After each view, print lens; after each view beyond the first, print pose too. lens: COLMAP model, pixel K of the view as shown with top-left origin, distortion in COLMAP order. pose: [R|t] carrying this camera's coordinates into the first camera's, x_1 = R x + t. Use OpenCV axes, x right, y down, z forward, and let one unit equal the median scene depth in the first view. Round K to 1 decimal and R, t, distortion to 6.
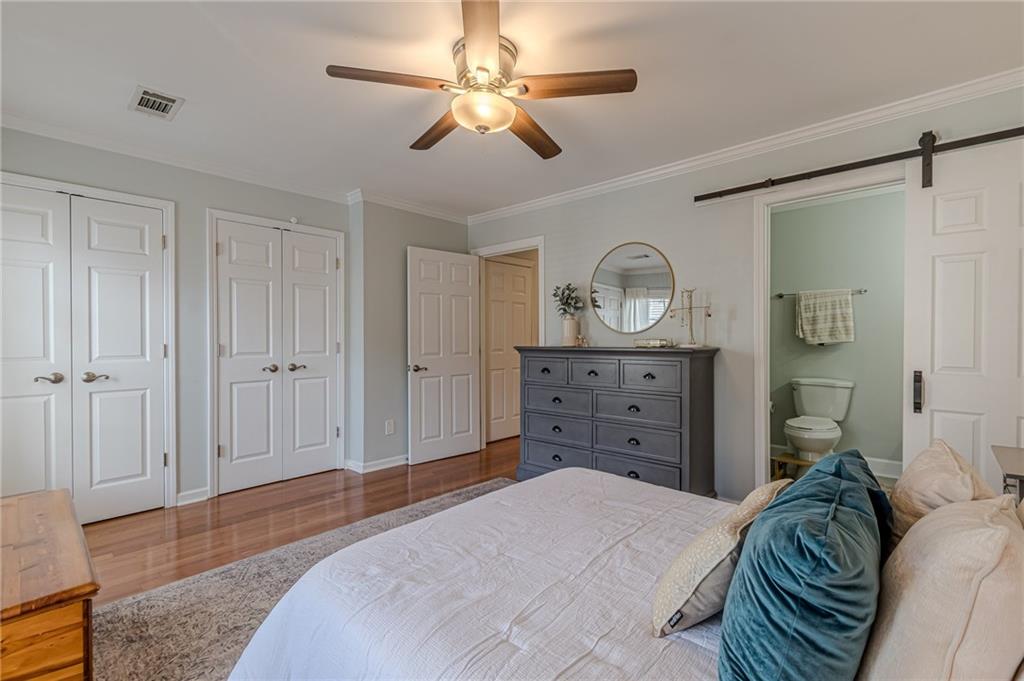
lens RADIAL K [[458.0, 0, 495.5], [0, 458.0, 340.6], [0, 0, 1]] dist [0.013163, -0.006890]
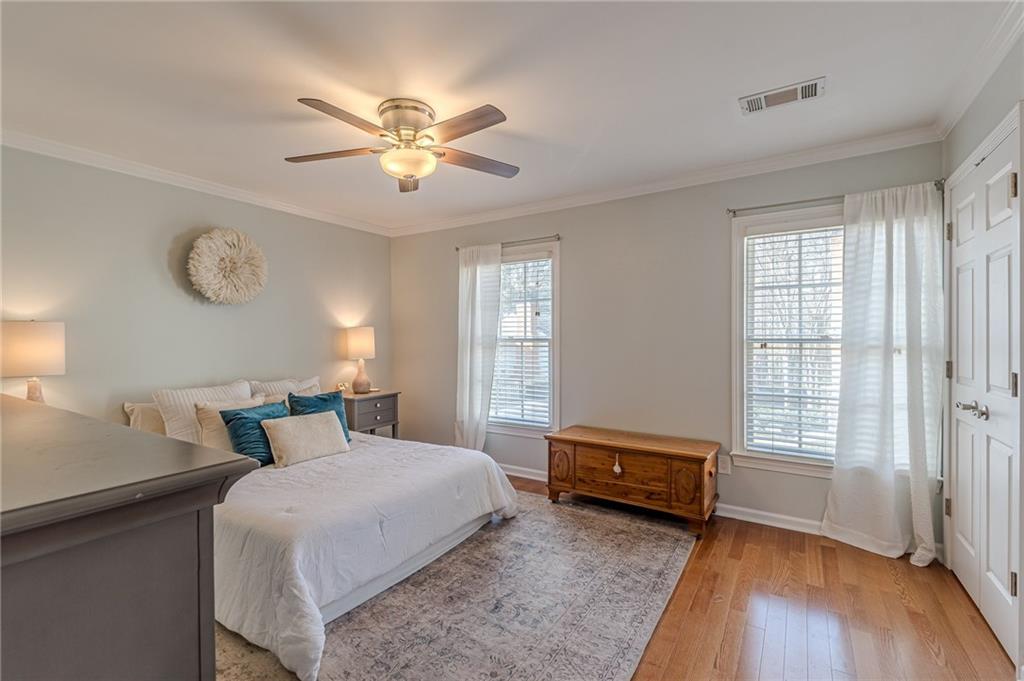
lens RADIAL K [[458.0, 0, 515.1], [0, 458.0, 348.1], [0, 0, 1]] dist [0.013163, -0.006890]
pose [[-0.979041, 0.002764, -0.203646, -0.030524], [-0.000535, 0.999870, 0.016143, -0.024290], [0.203664, 0.015914, -0.978911, 1.304857]]
